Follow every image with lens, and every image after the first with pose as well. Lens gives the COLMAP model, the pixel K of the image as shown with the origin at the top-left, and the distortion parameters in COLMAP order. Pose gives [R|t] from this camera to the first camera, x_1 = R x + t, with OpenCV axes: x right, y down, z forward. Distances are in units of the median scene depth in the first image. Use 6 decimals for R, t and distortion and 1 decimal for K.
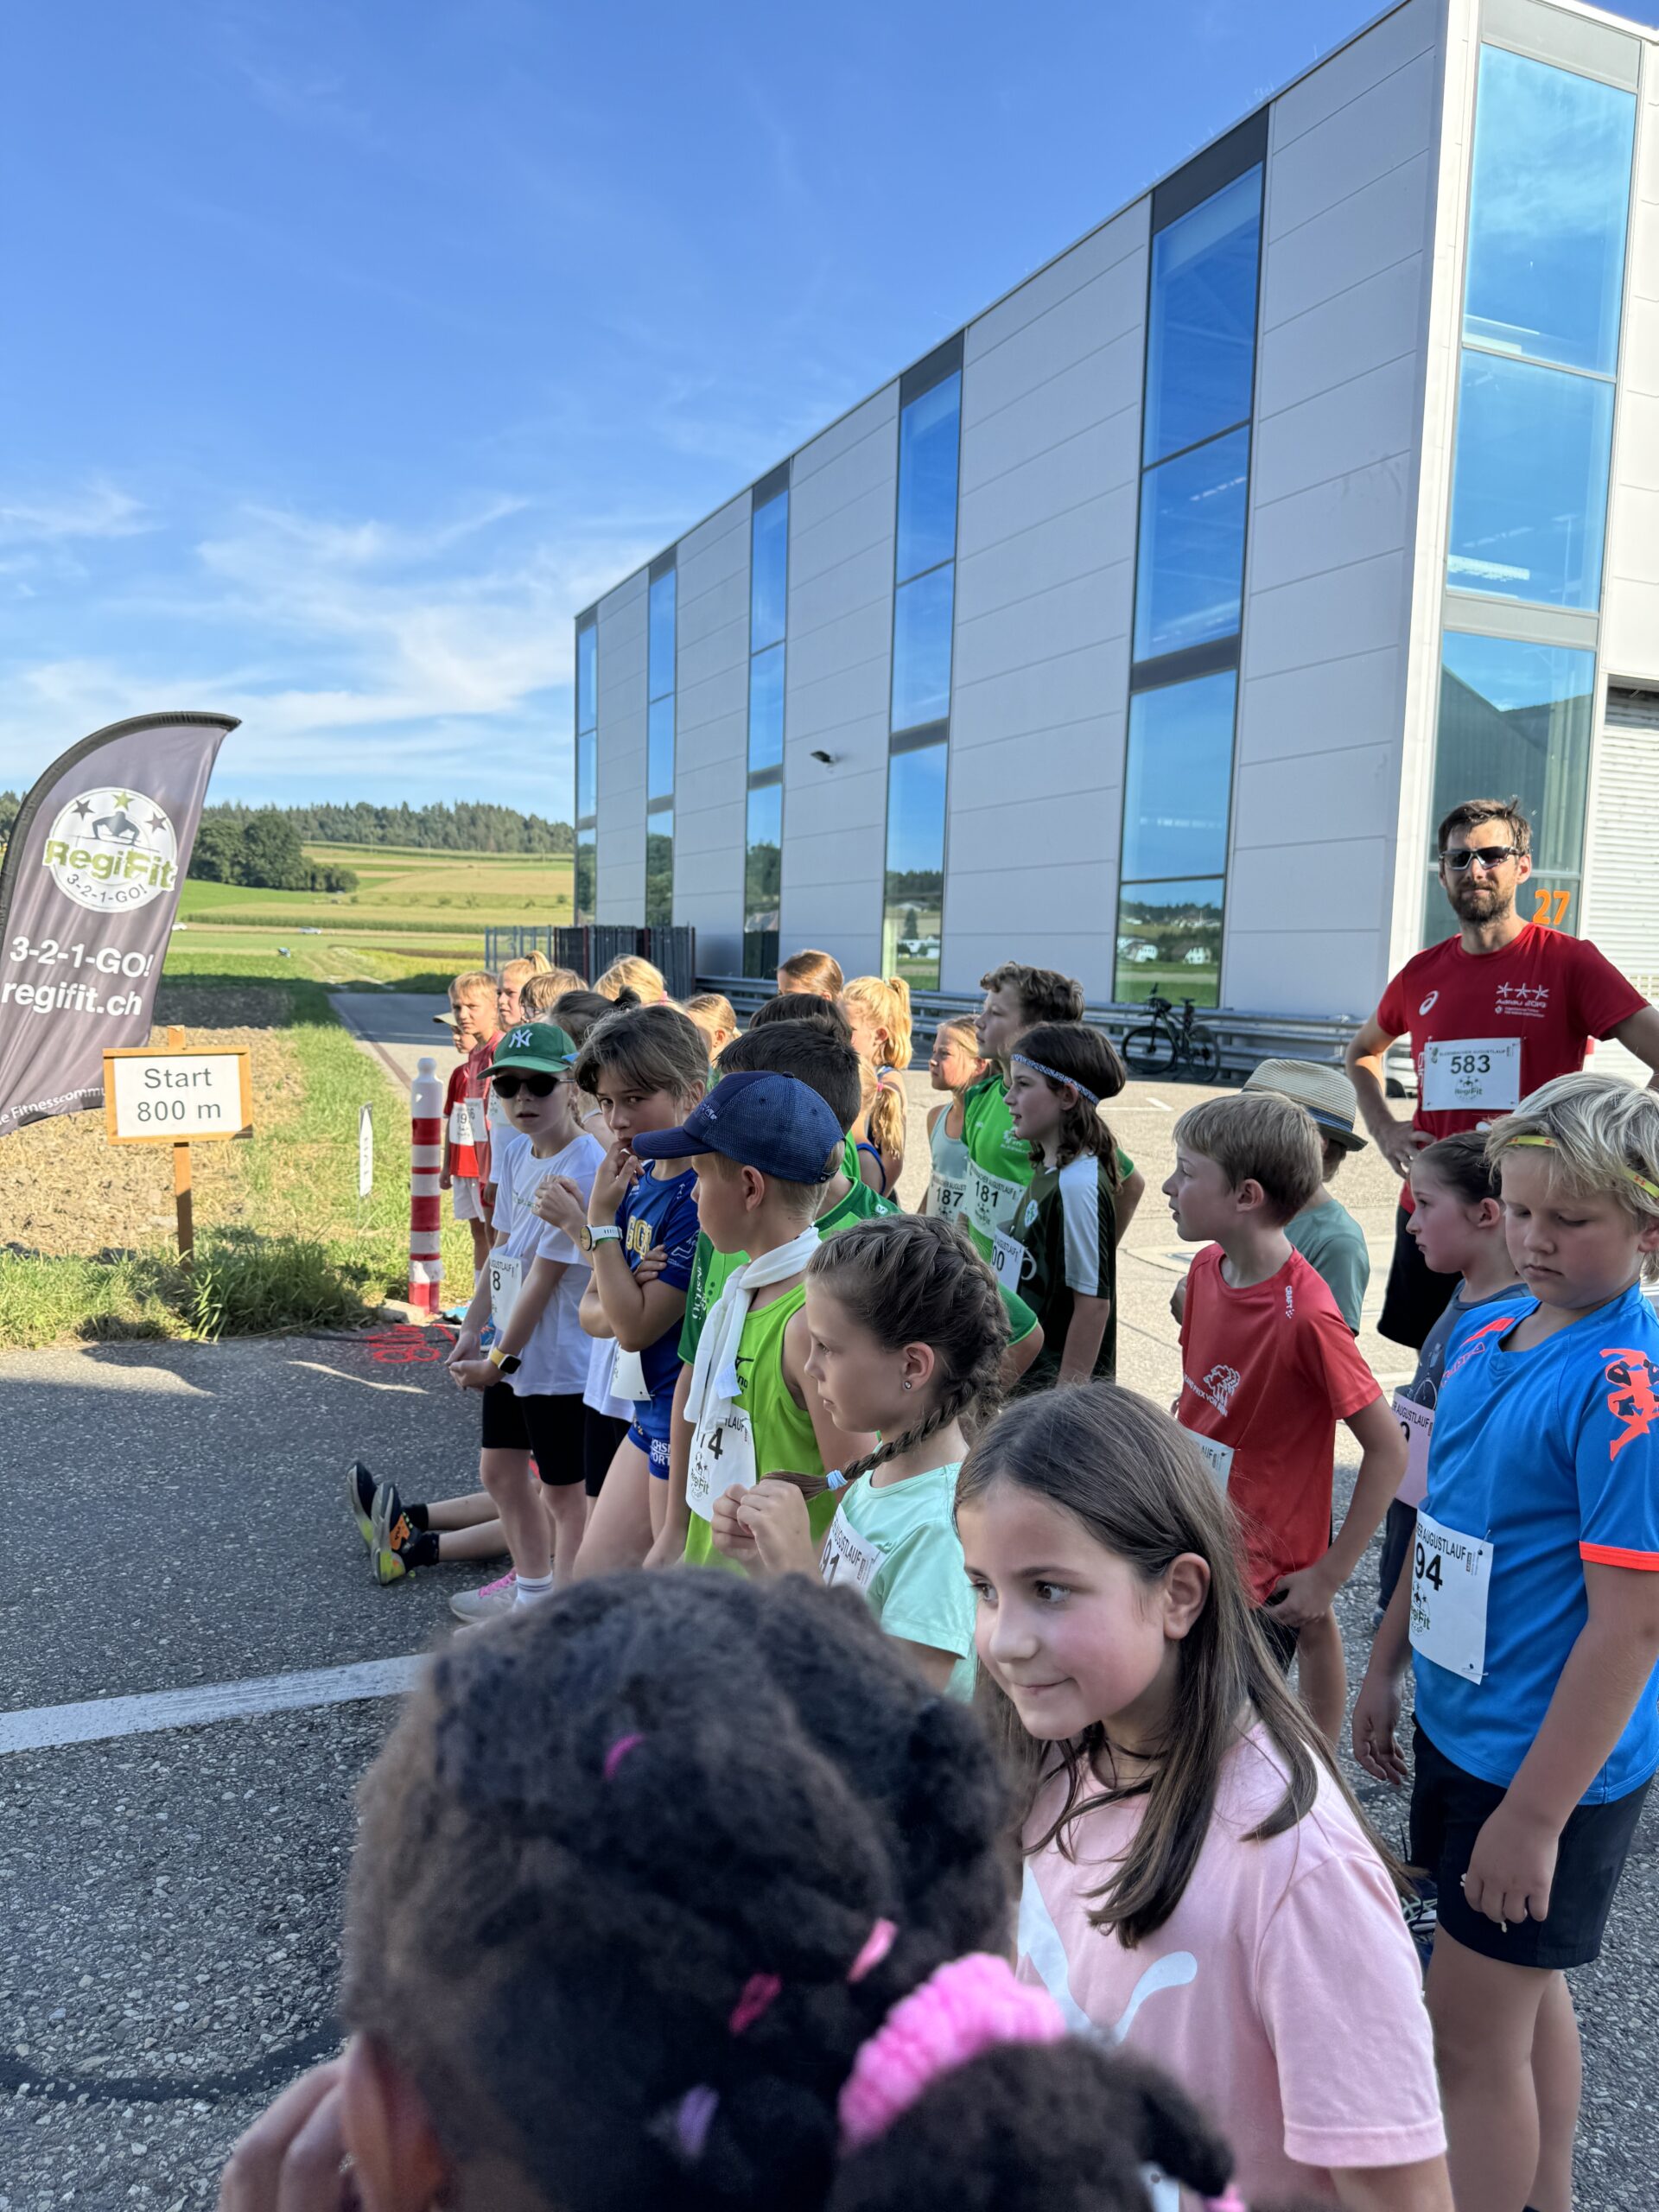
lens RADIAL K [[1551.0, 0, 822.6], [0, 1551.0, 1192.8], [0, 0, 1]] dist [0.057310, -0.077878]
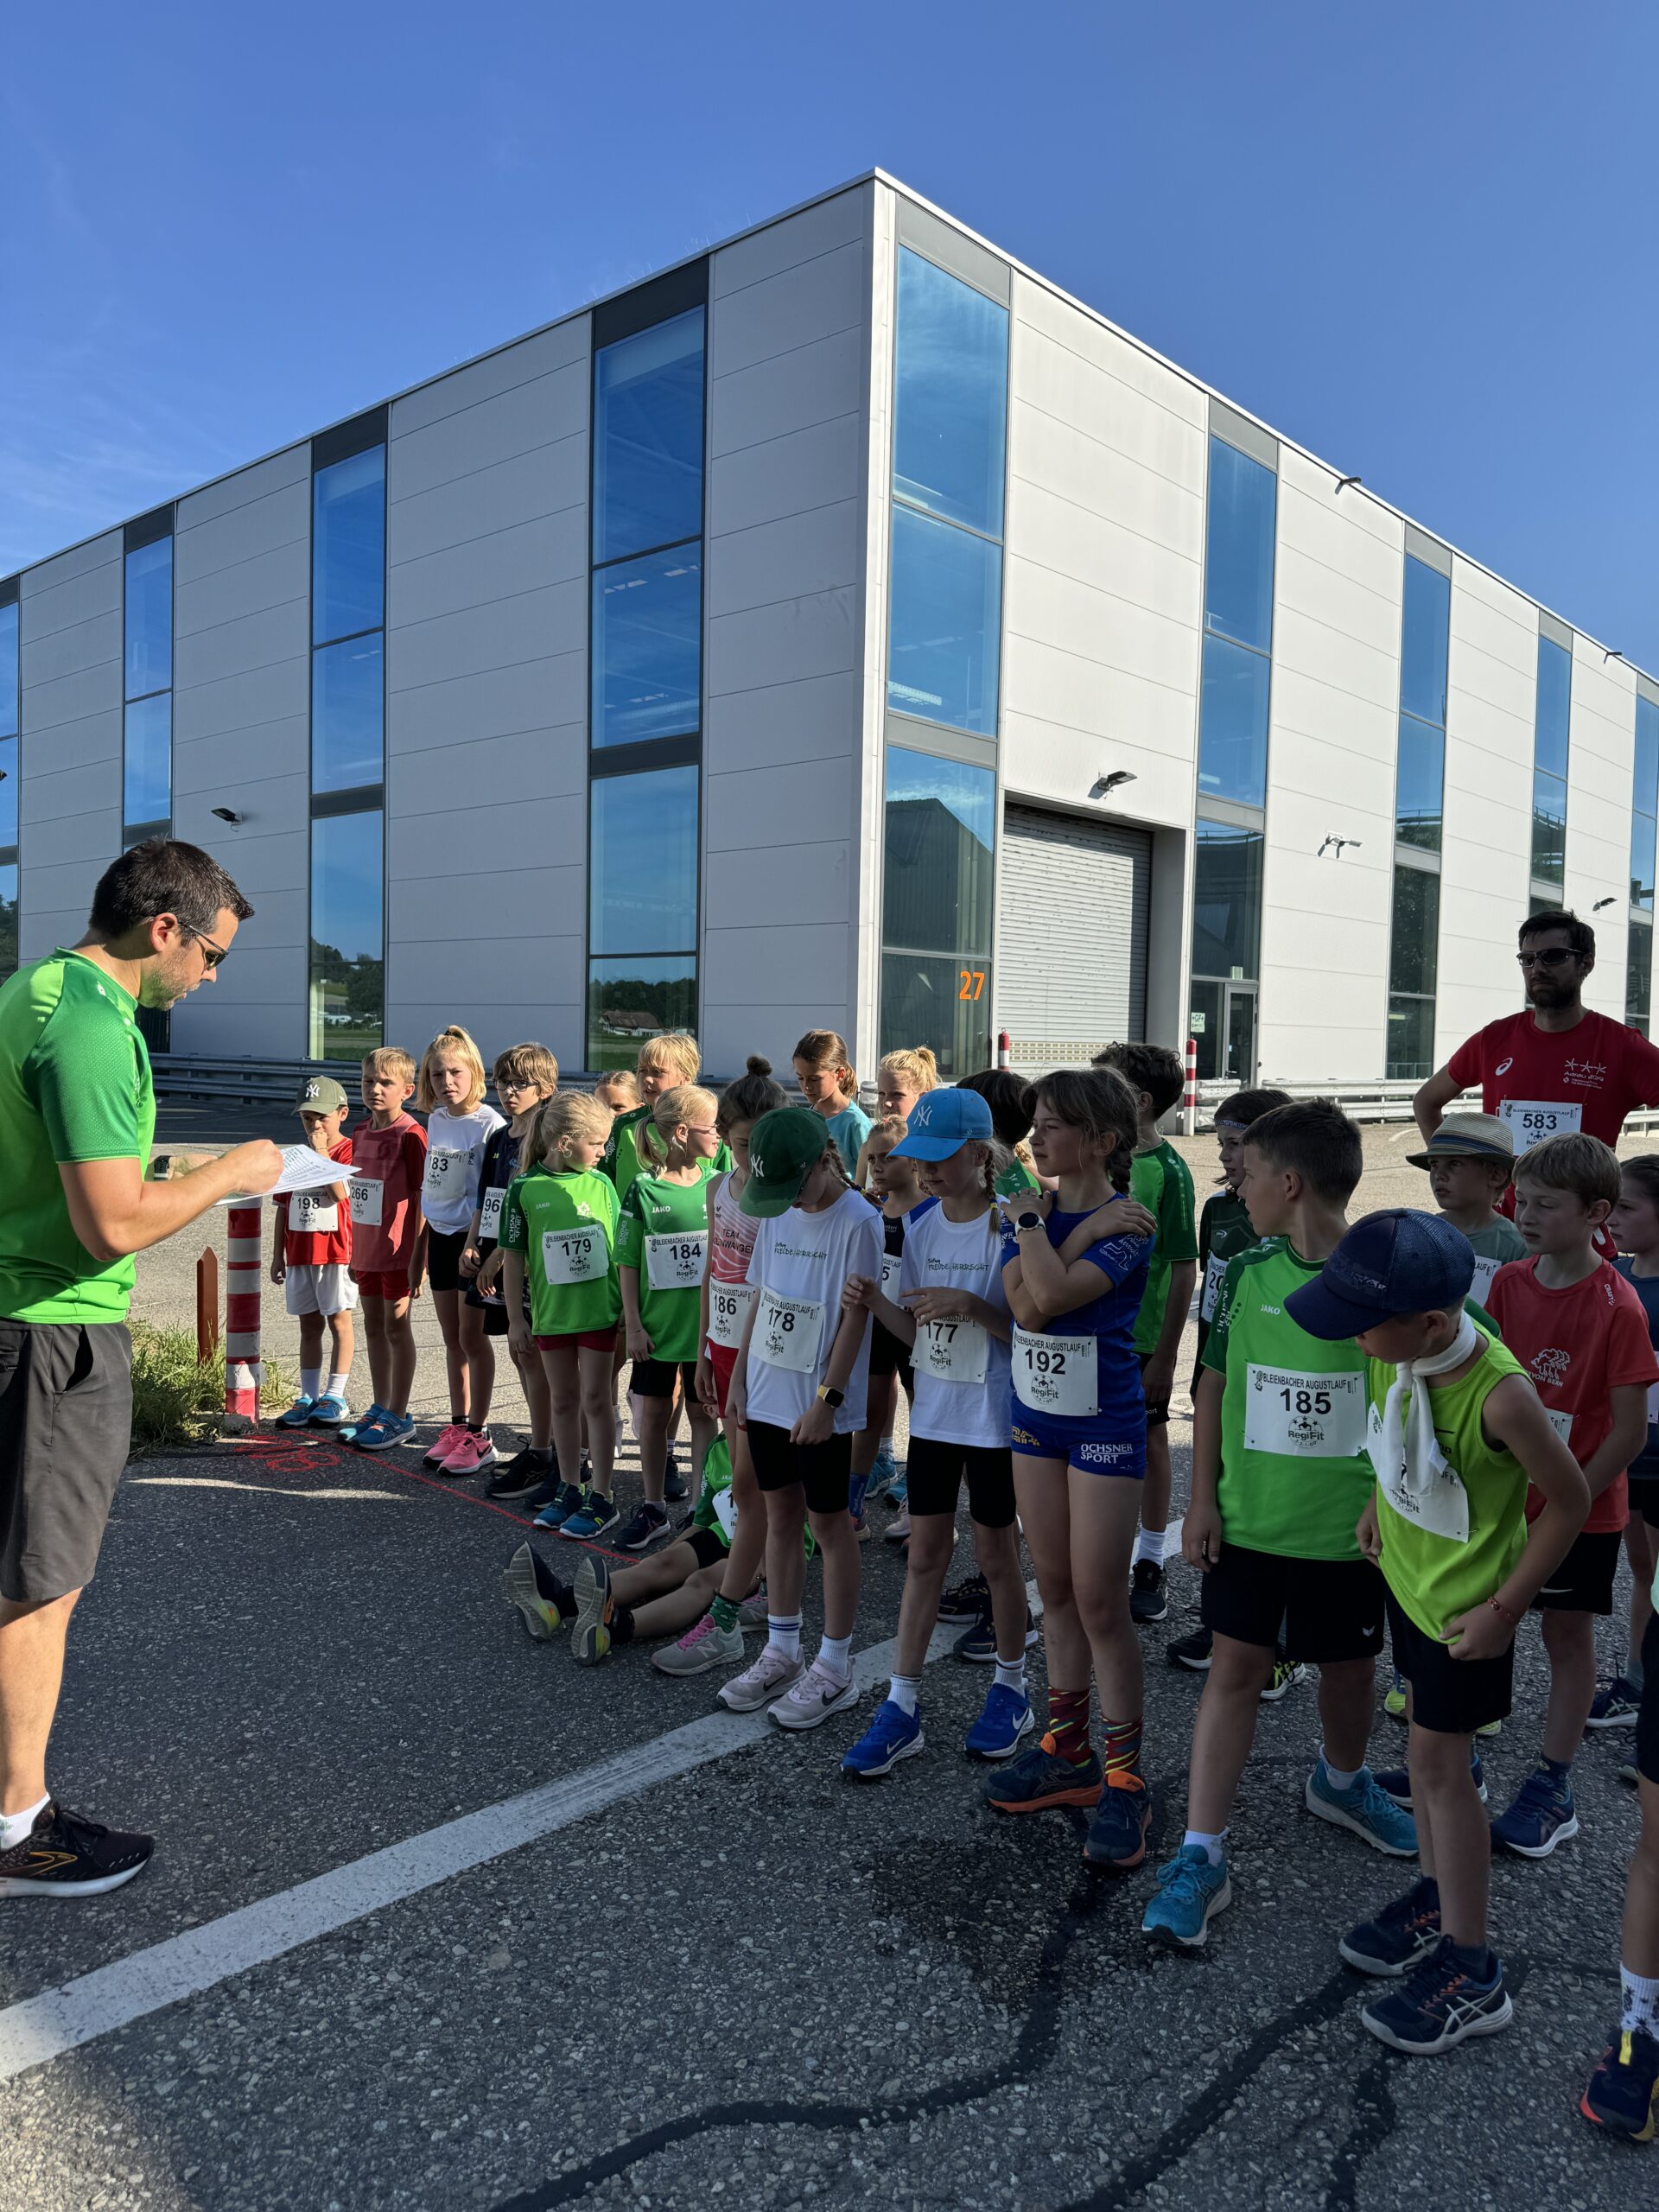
lens RADIAL K [[1551.0, 0, 822.6], [0, 1551.0, 1192.8], [0, 0, 1]] dist [0.057310, -0.077878]
pose [[0.910198, -0.047704, 0.411417, -0.117632], [0.065036, 0.997484, -0.028225, -0.003466], [-0.409036, 0.052447, 0.911010, 0.001304]]
